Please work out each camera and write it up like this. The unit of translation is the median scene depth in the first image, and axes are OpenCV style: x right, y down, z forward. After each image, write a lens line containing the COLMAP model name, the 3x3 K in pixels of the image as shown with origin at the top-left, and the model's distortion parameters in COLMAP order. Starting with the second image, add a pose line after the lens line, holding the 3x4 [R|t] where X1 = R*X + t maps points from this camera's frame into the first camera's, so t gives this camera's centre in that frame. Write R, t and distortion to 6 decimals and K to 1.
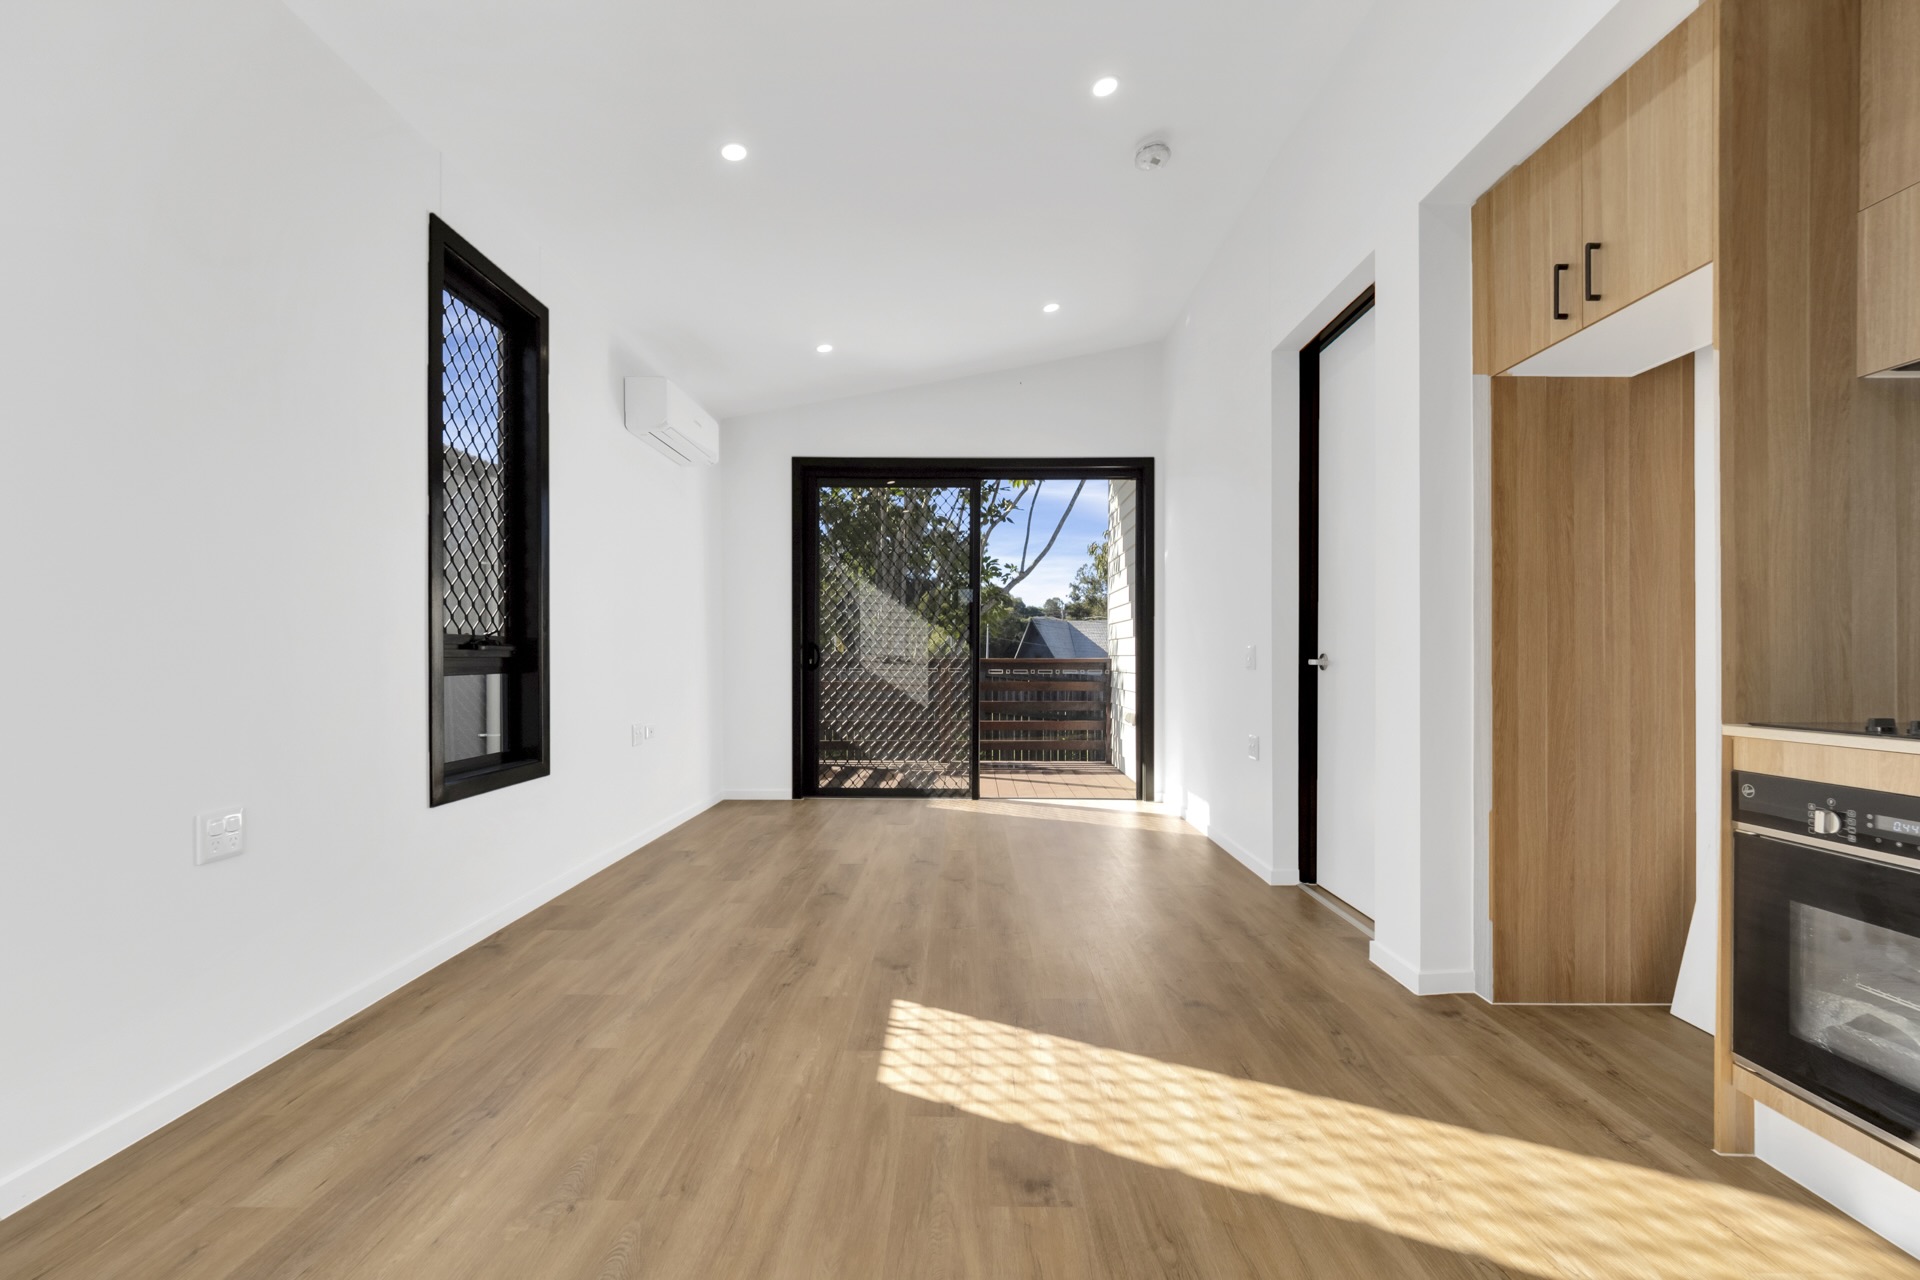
lens RADIAL K [[826.9, 0, 955.8], [0, 826.9, 656.3], [0, 0, 1]] dist [-0.003615, -0.000803]
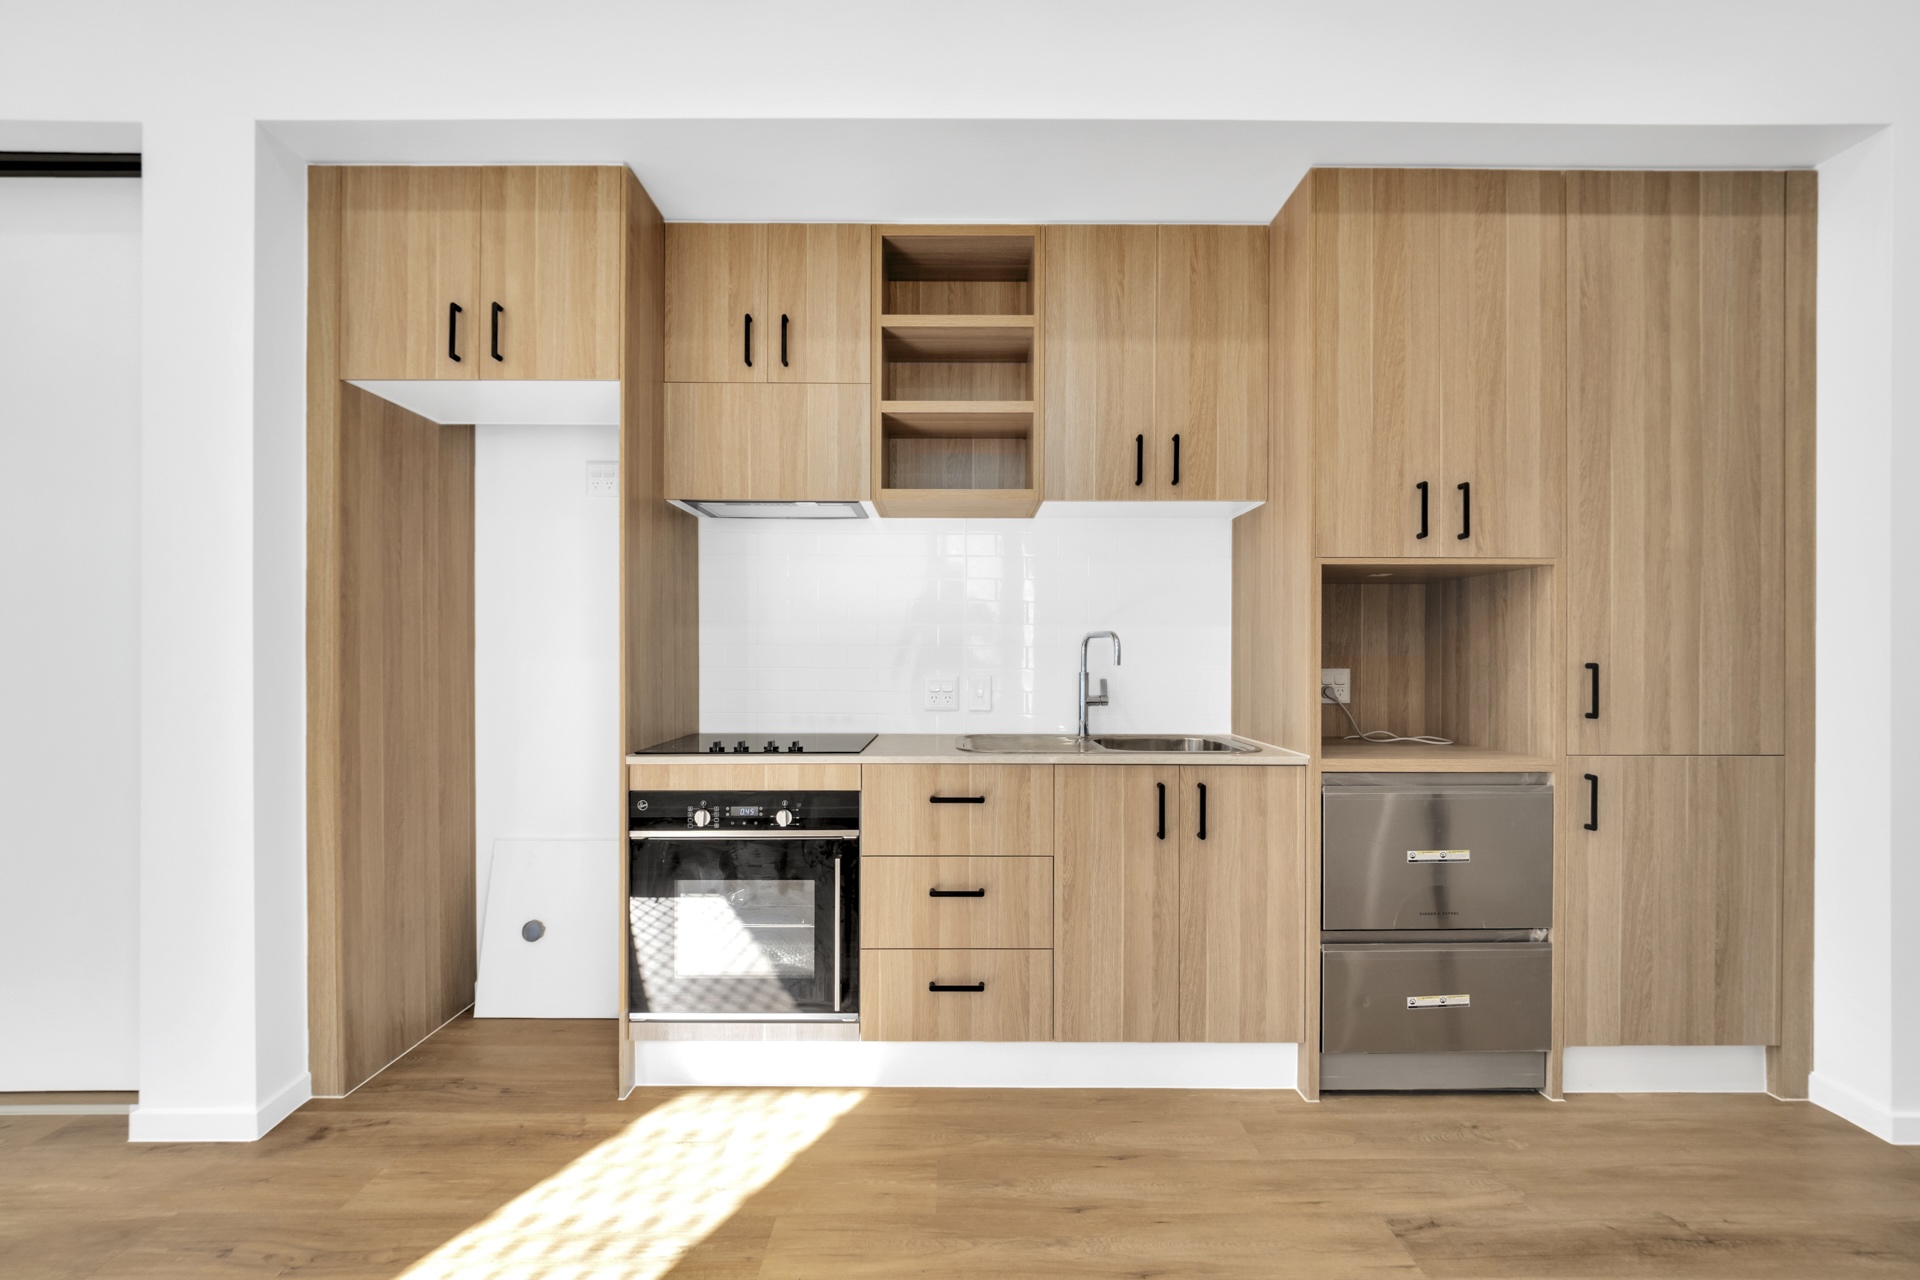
lens RADIAL K [[826.9, 0, 955.8], [0, 826.9, 656.3], [0, 0, 1]] dist [-0.003615, -0.000803]
pose [[-0.021080, -0.003237, 0.999773, -0.269073], [-0.003967, 0.999987, 0.003154, -0.059704], [-0.999770, -0.003899, -0.021093, 0.421628]]
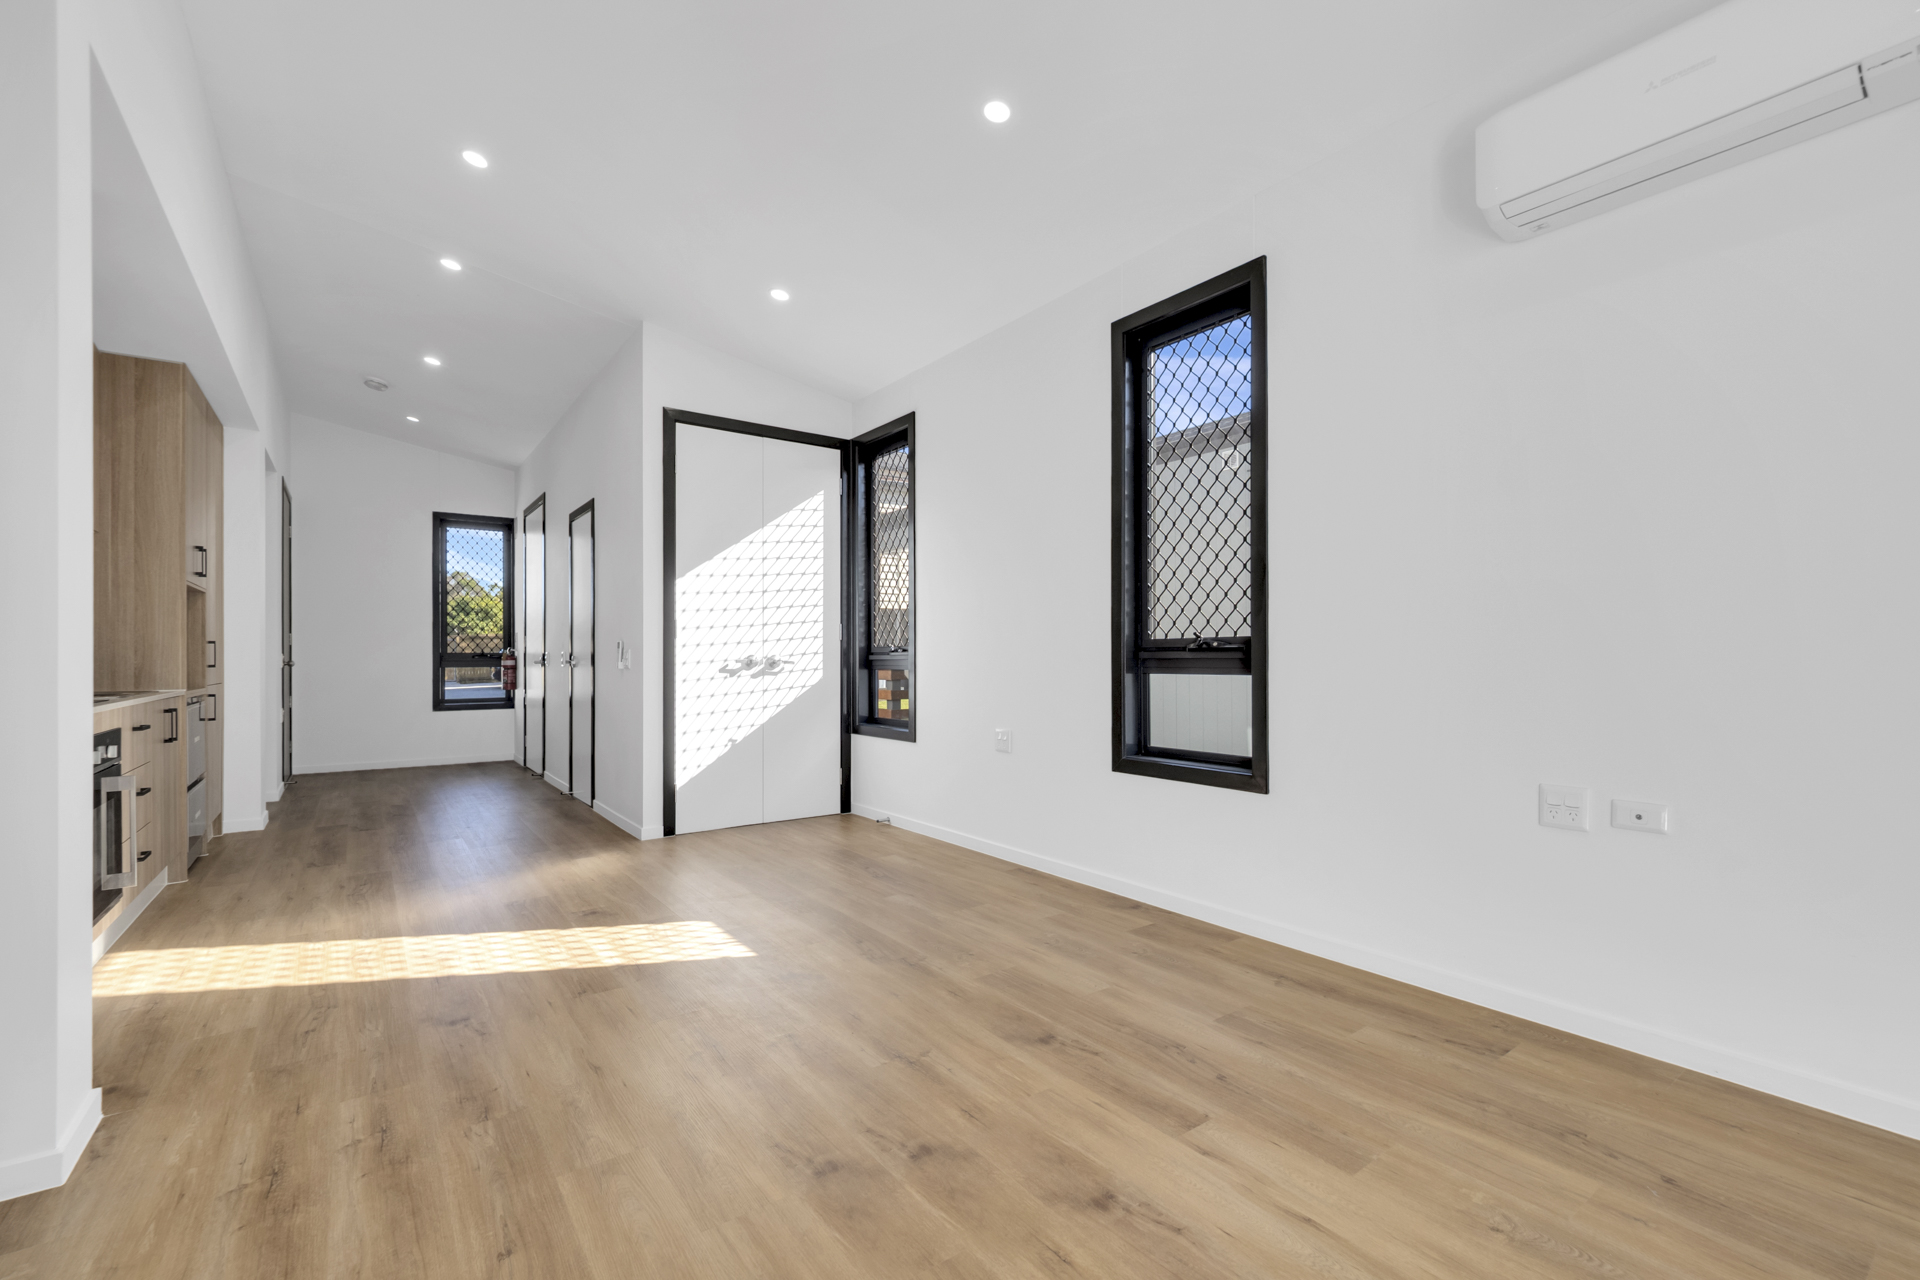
lens RADIAL K [[826.9, 0, 955.8], [0, 826.9, 656.3], [0, 0, 1]] dist [-0.003615, -0.000803]
pose [[-0.801727, 0.003765, -0.597679, 0.465020], [0.004101, 0.999991, 0.000799, -0.003661], [0.597677, -0.001810, -0.801735, 2.483772]]
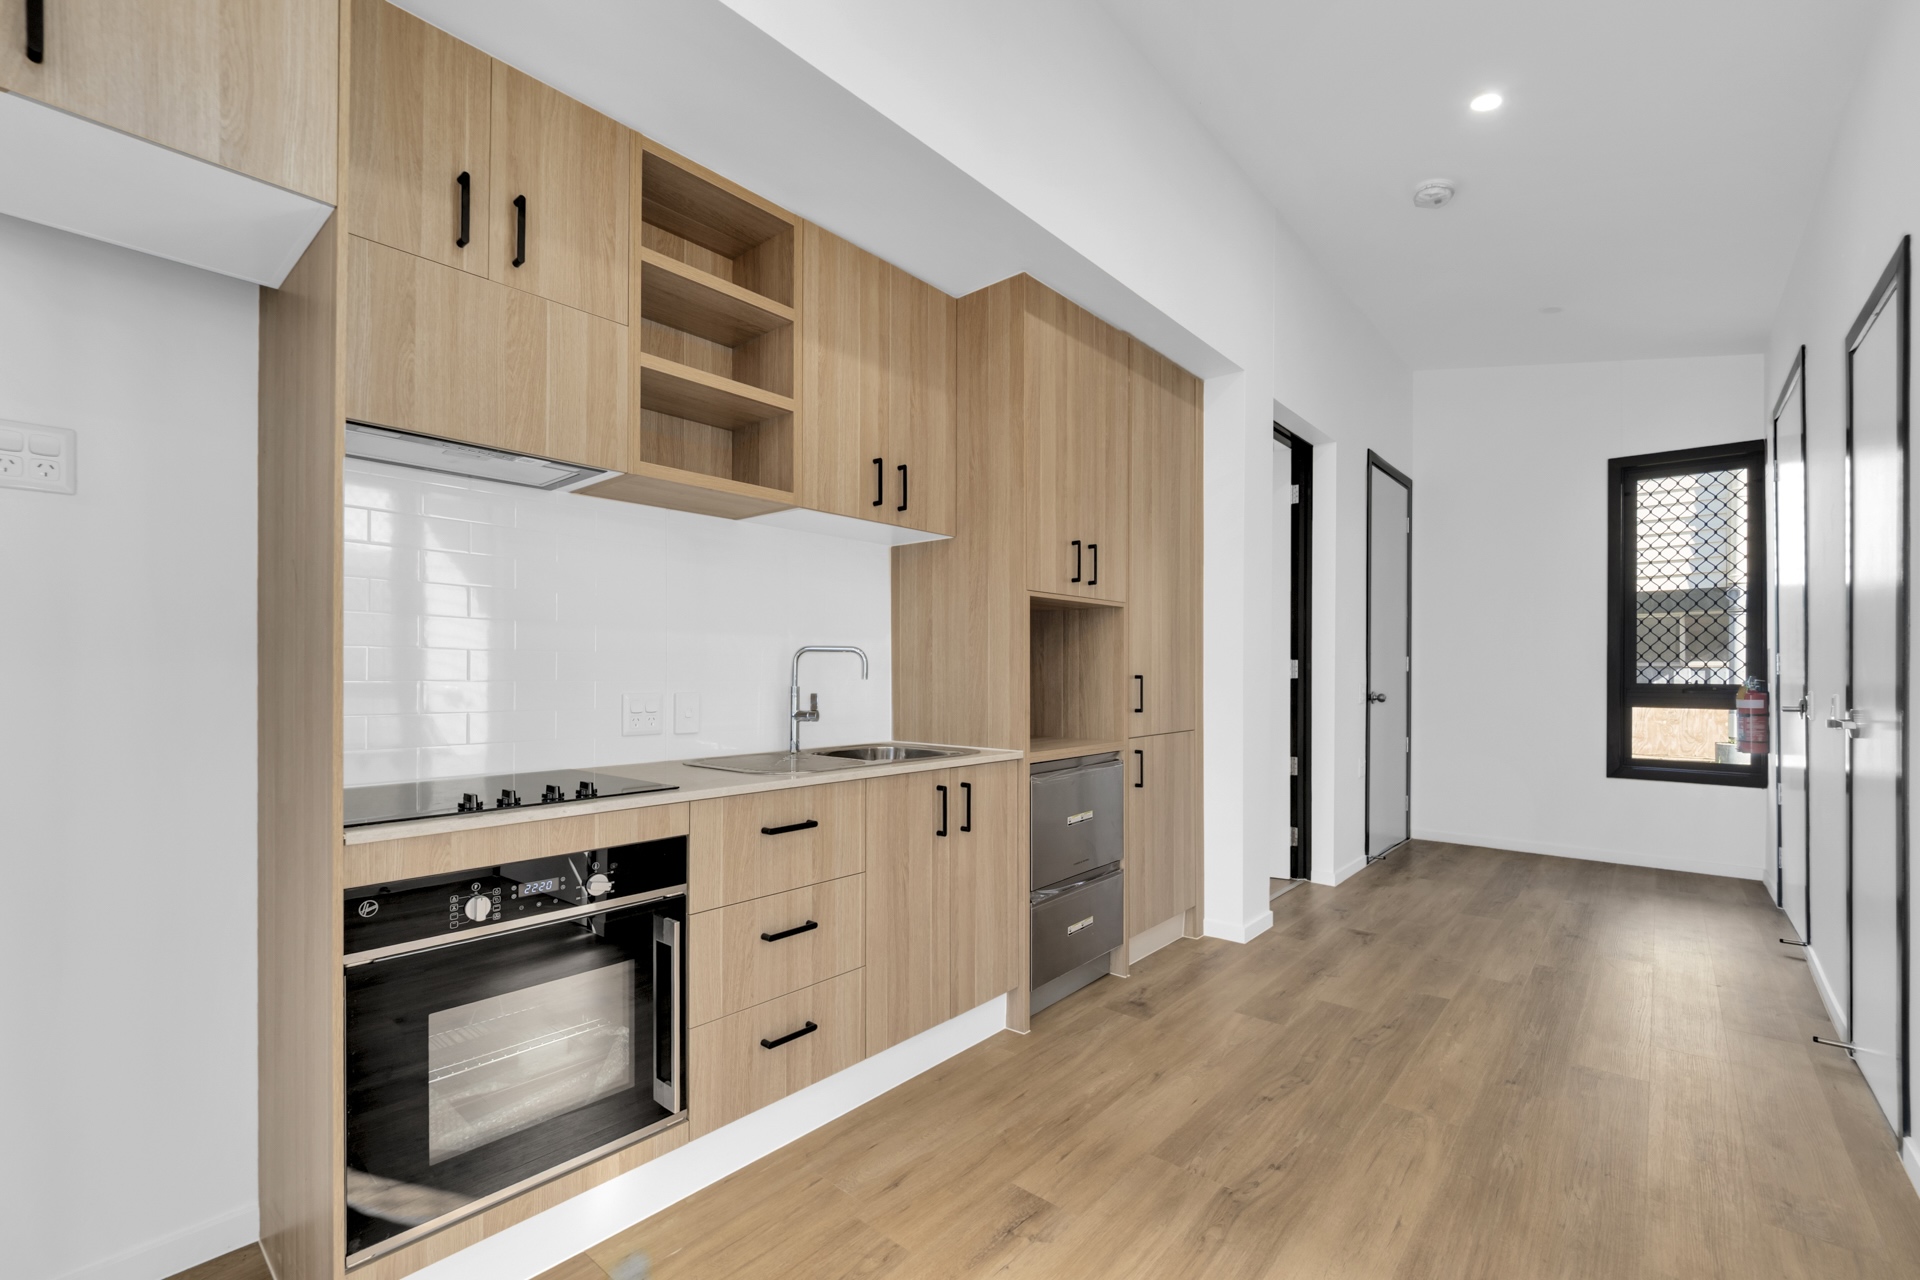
lens RADIAL K [[835.3, 0, 972.9], [0, 835.3, 668.7], [0, 0, 1]] dist [-0.001806, -0.000298]
pose [[-0.773105, -0.000256, 0.634278, -0.000662], [-0.004295, 0.999979, -0.004831, -0.053539], [-0.634264, -0.006459, -0.773090, 0.985614]]
